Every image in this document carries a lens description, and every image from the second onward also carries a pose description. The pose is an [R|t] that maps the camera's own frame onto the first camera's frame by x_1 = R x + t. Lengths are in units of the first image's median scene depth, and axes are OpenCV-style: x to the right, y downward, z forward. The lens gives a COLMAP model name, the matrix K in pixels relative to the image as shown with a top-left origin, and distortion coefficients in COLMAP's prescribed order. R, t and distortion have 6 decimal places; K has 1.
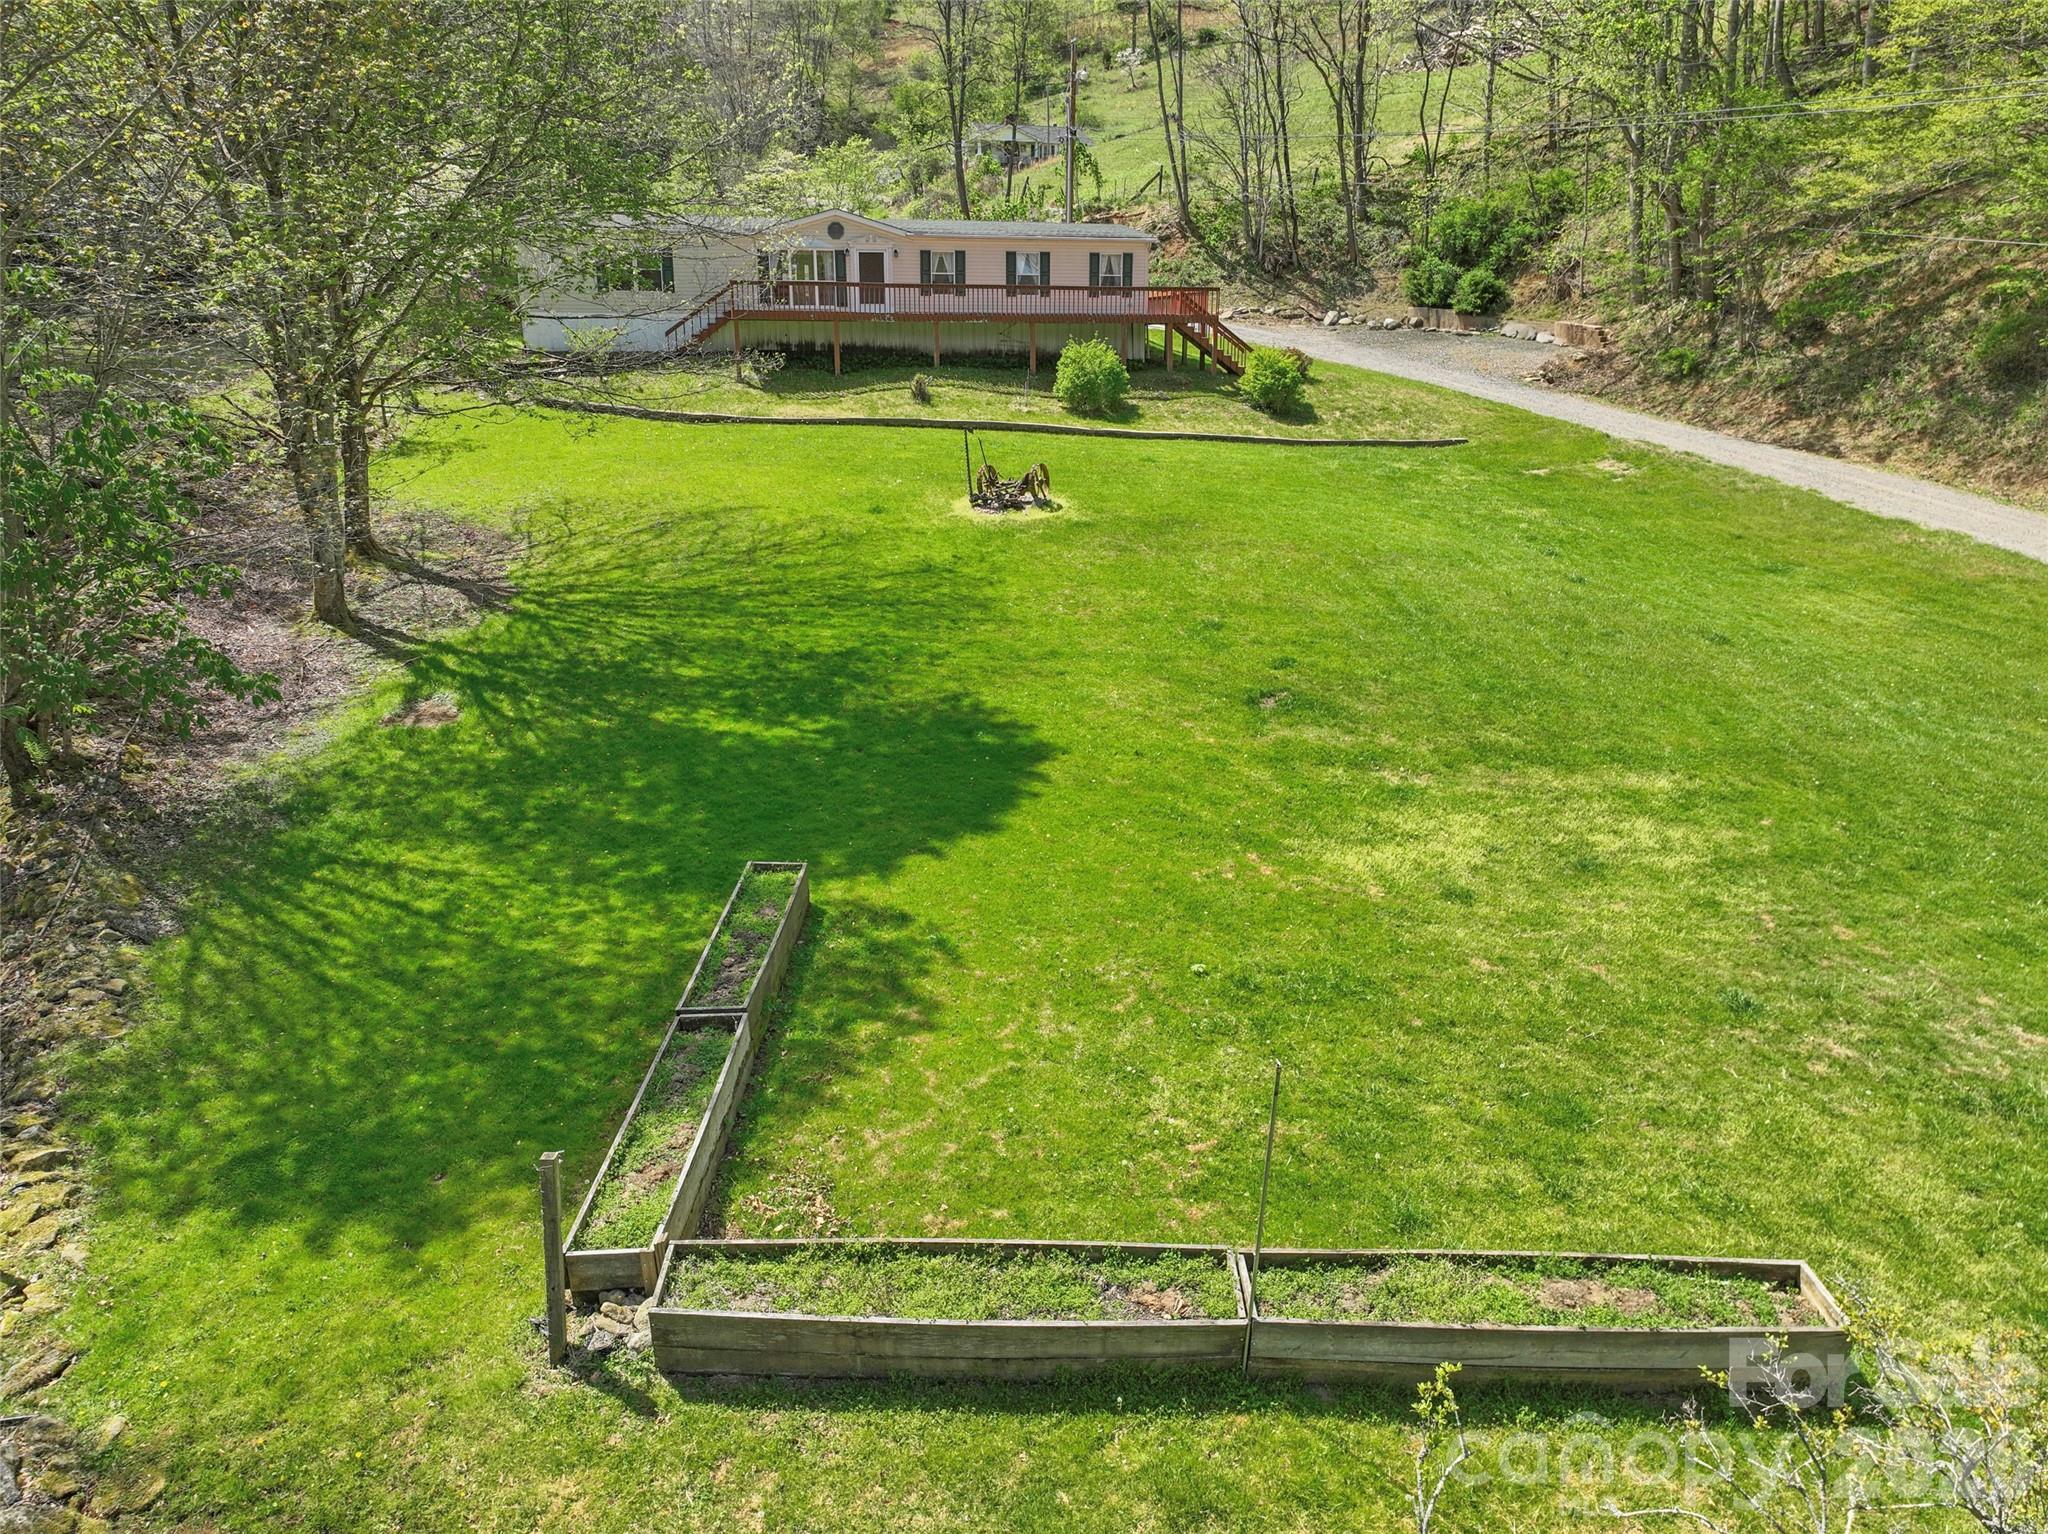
lens RADIAL K [[1431.3, 0, 1024.5], [0, 1431.3, 763.1], [0, 0, 1]] dist [0.010317, -0.004056]
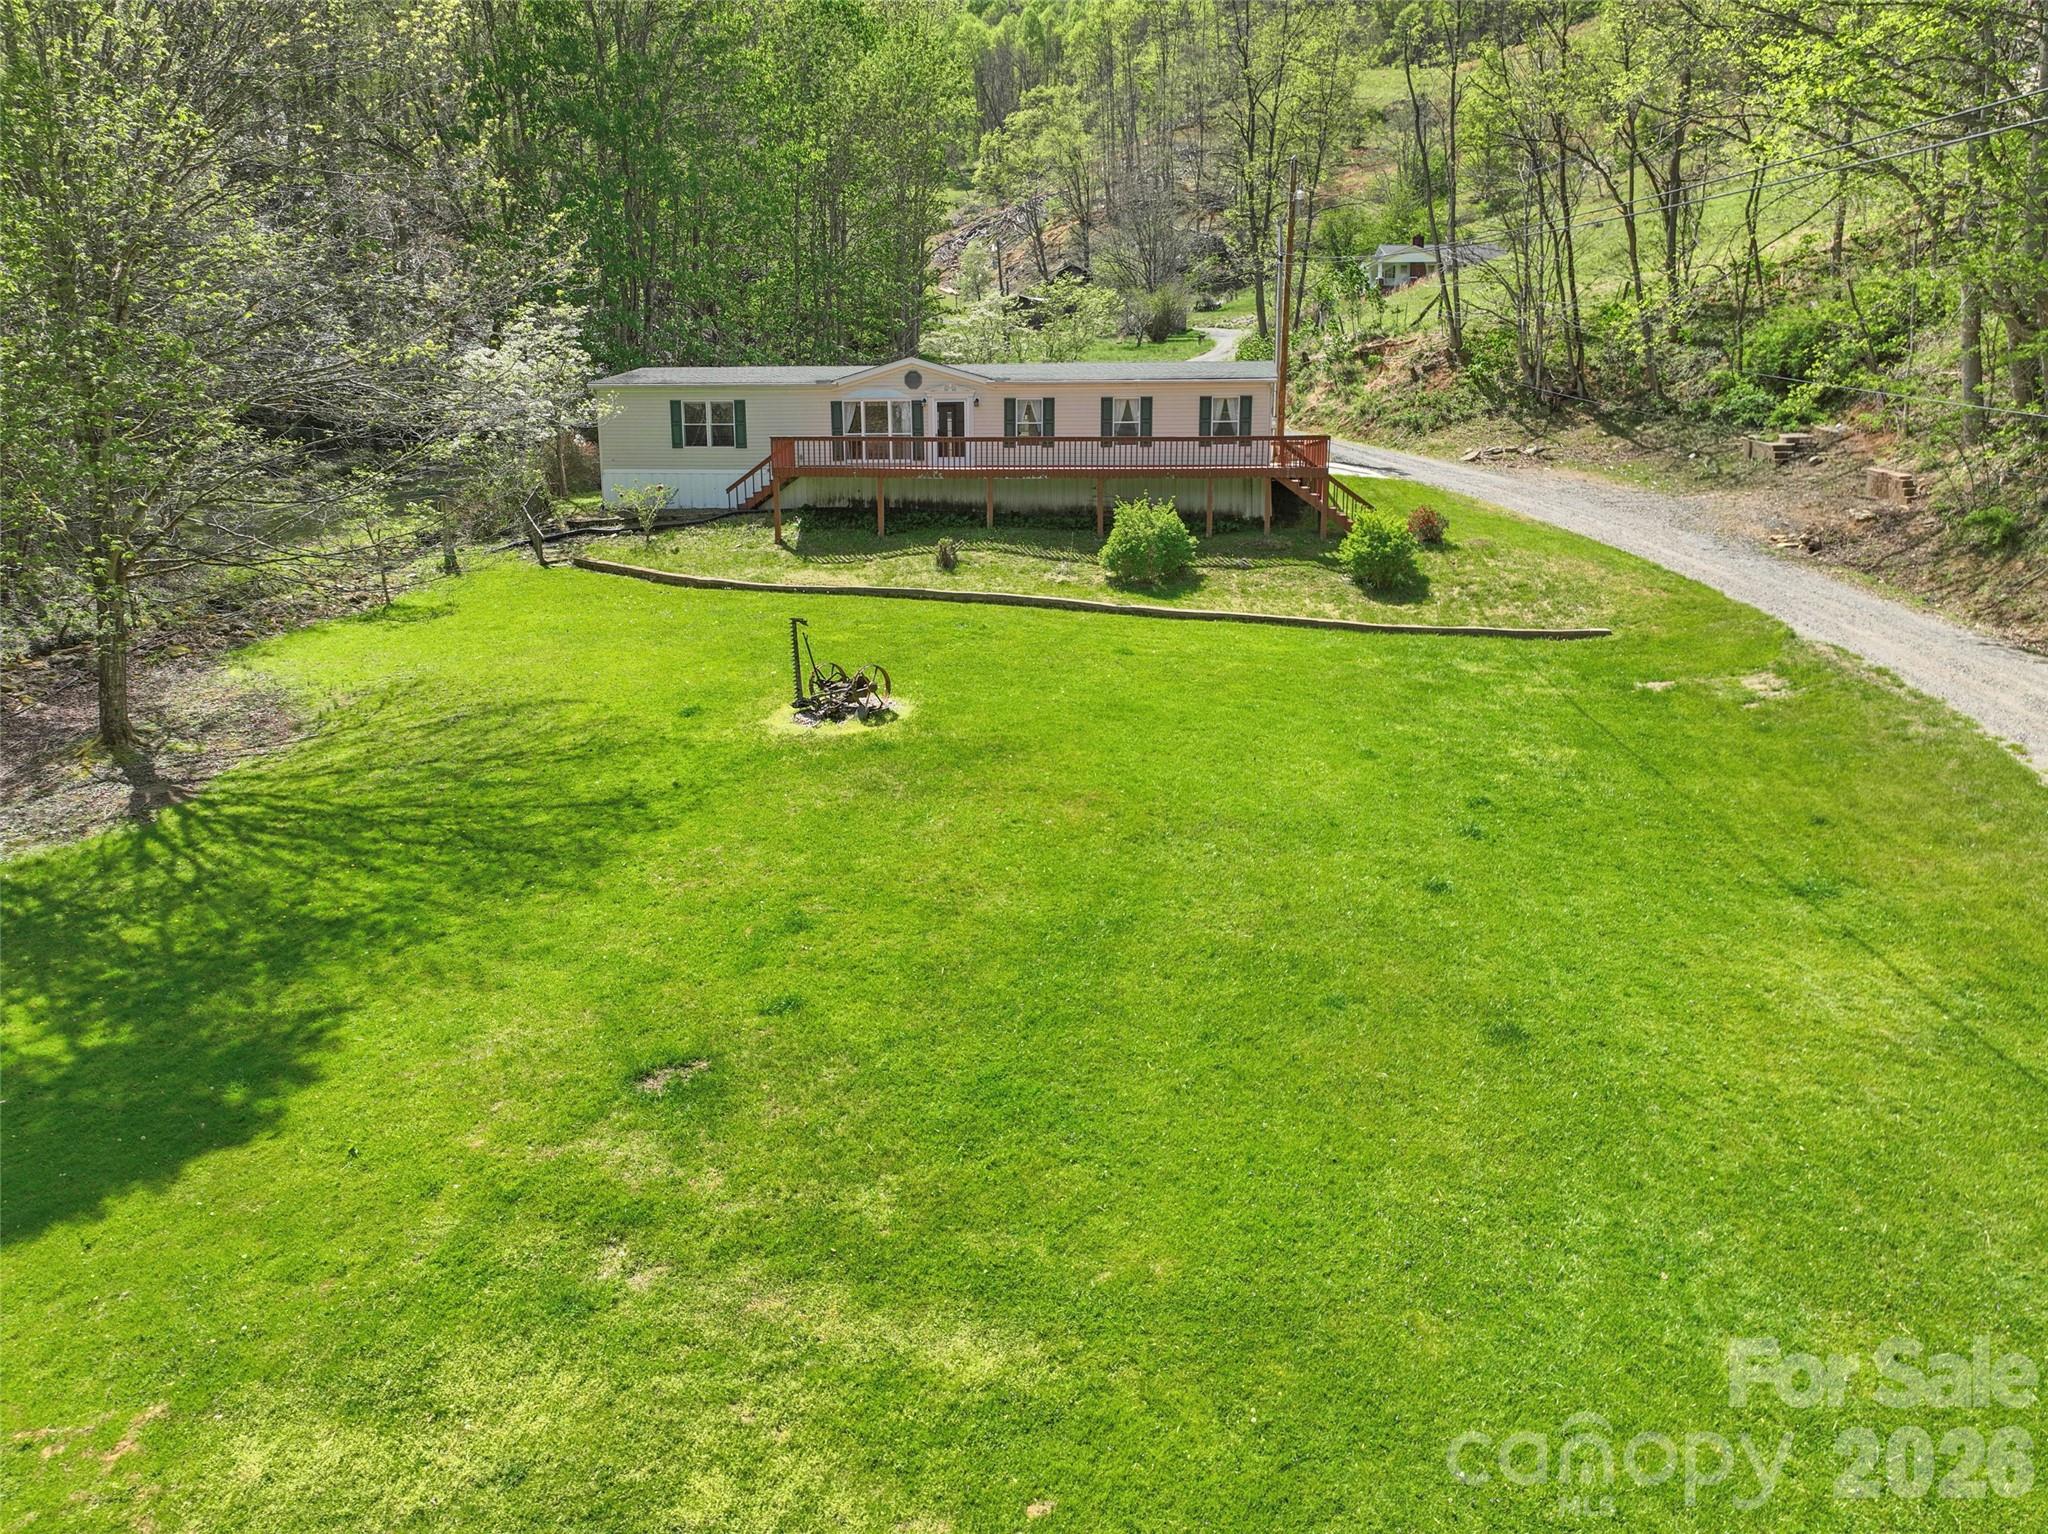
lens RADIAL K [[1431.3, 0, 1032.7], [0, 1431.3, 765.6], [0, 0, 1]] dist [0.010317, -0.004056]
pose [[0.942996, 0.063844, -0.326624, 0.252736], [-0.088536, 0.994186, -0.061281, -0.075466], [0.320812, 0.086706, 0.943166, 0.178736]]
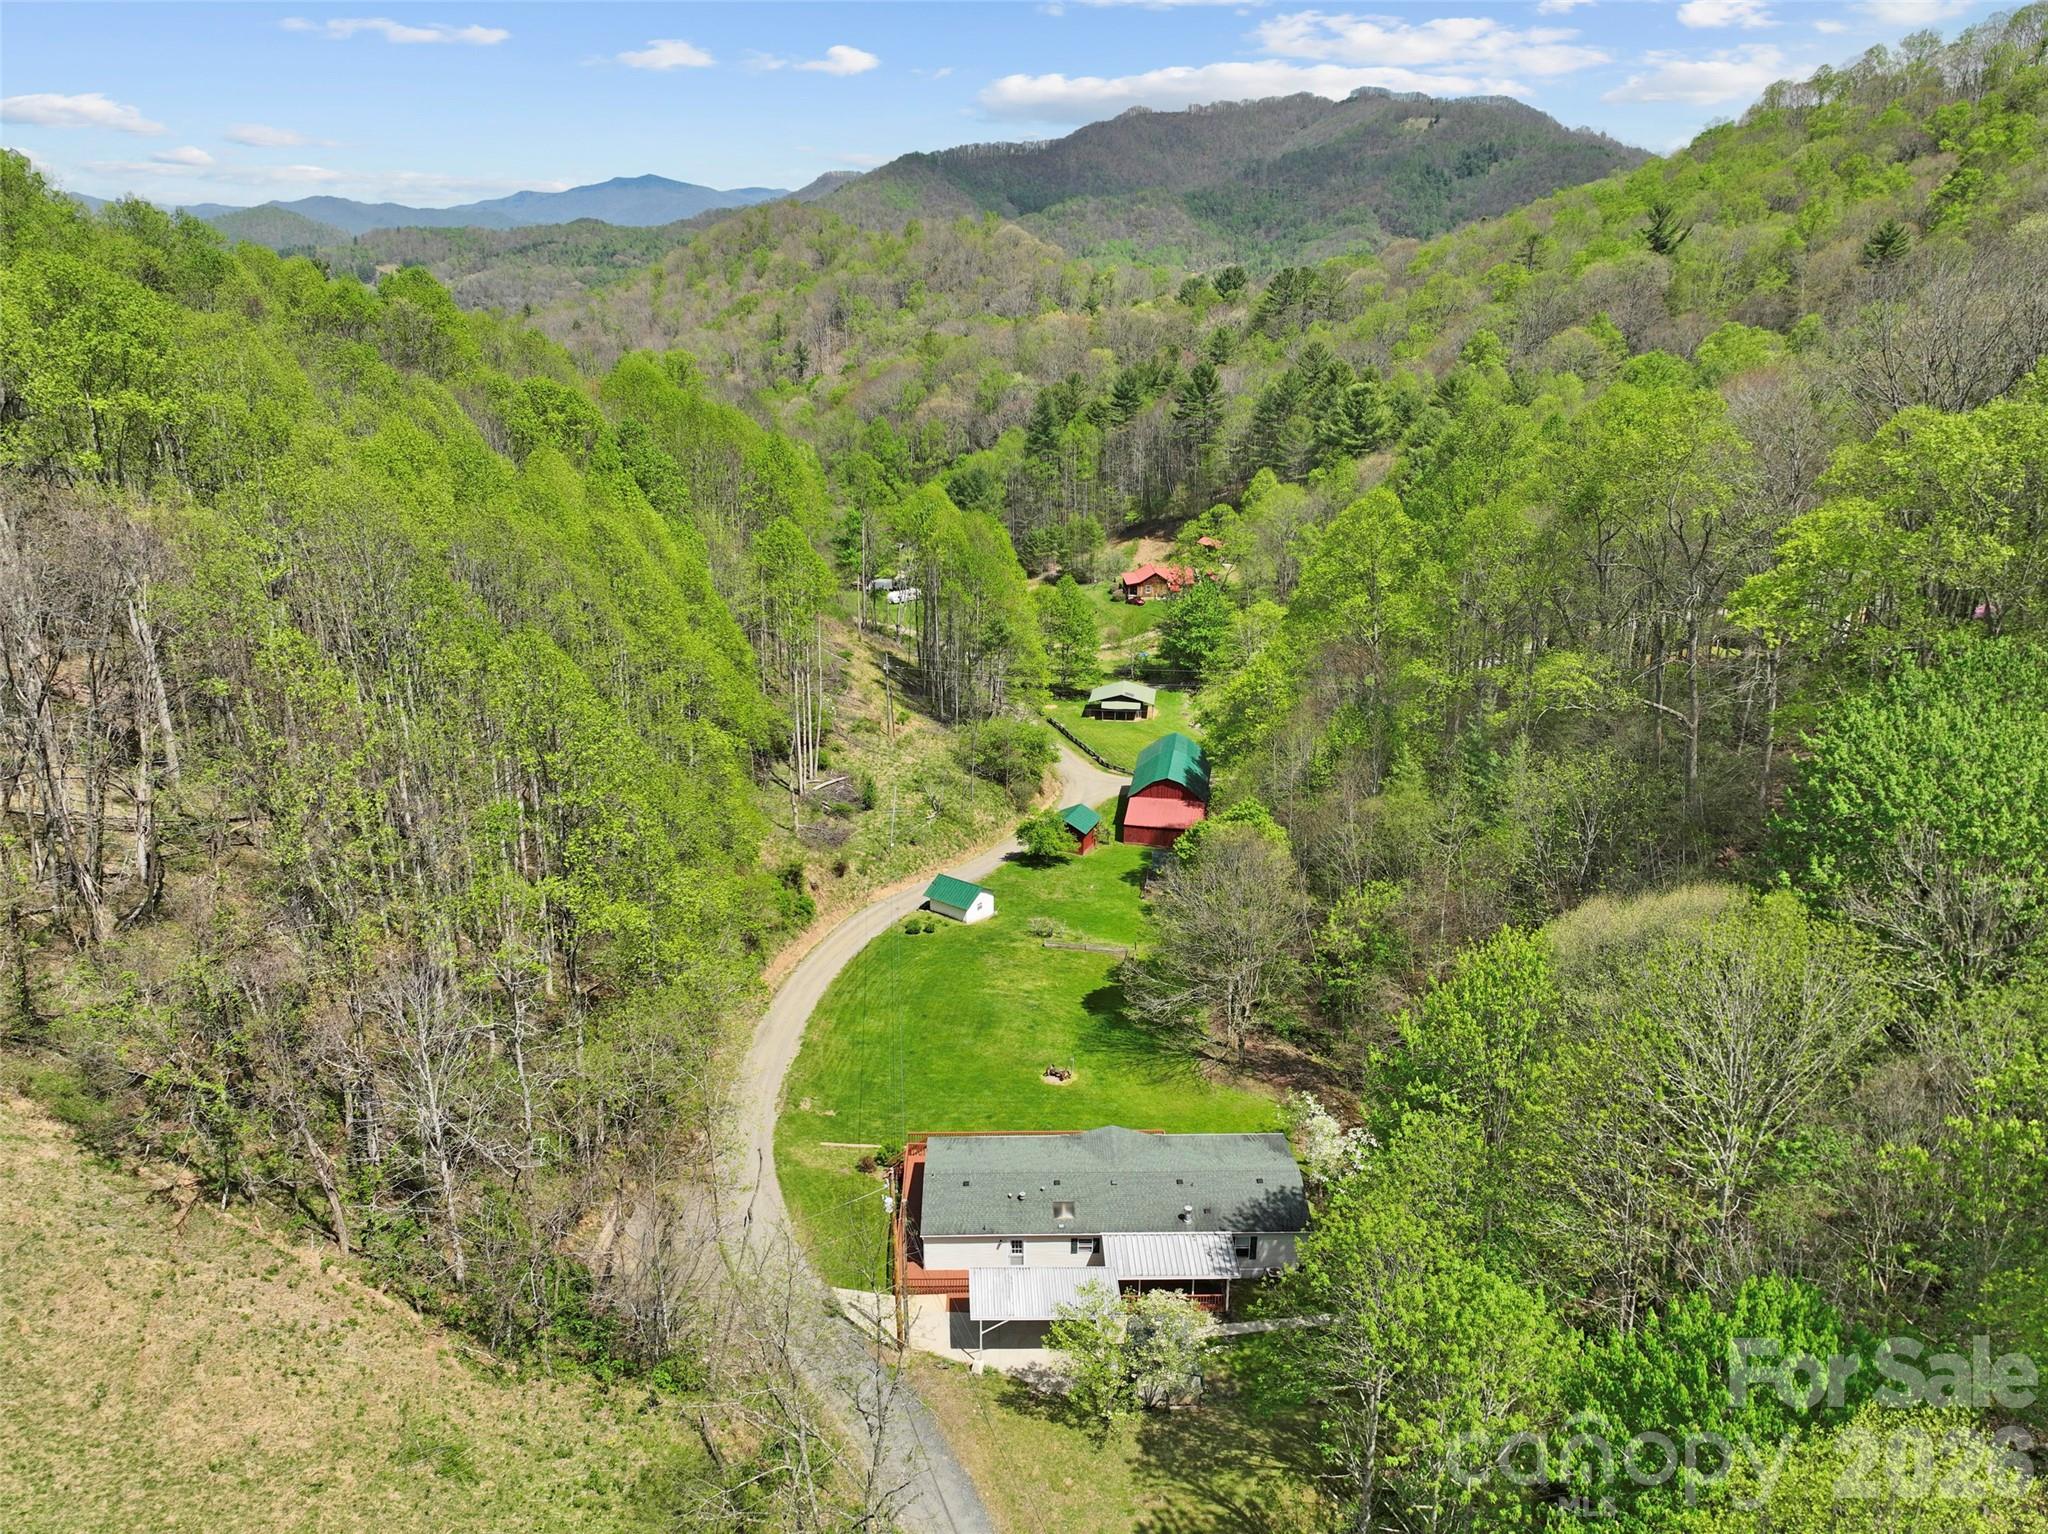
lens RADIAL K [[1431.3, 0, 1026.0], [0, 1431.3, 767.2], [0, 0, 1]] dist [0.010317, -0.004056]
pose [[-0.983098, -0.057078, 0.173955, -0.312176], [0.058103, 0.803770, 0.592097, -1.792014], [-0.173615, 0.592196, -0.786868, 2.135258]]
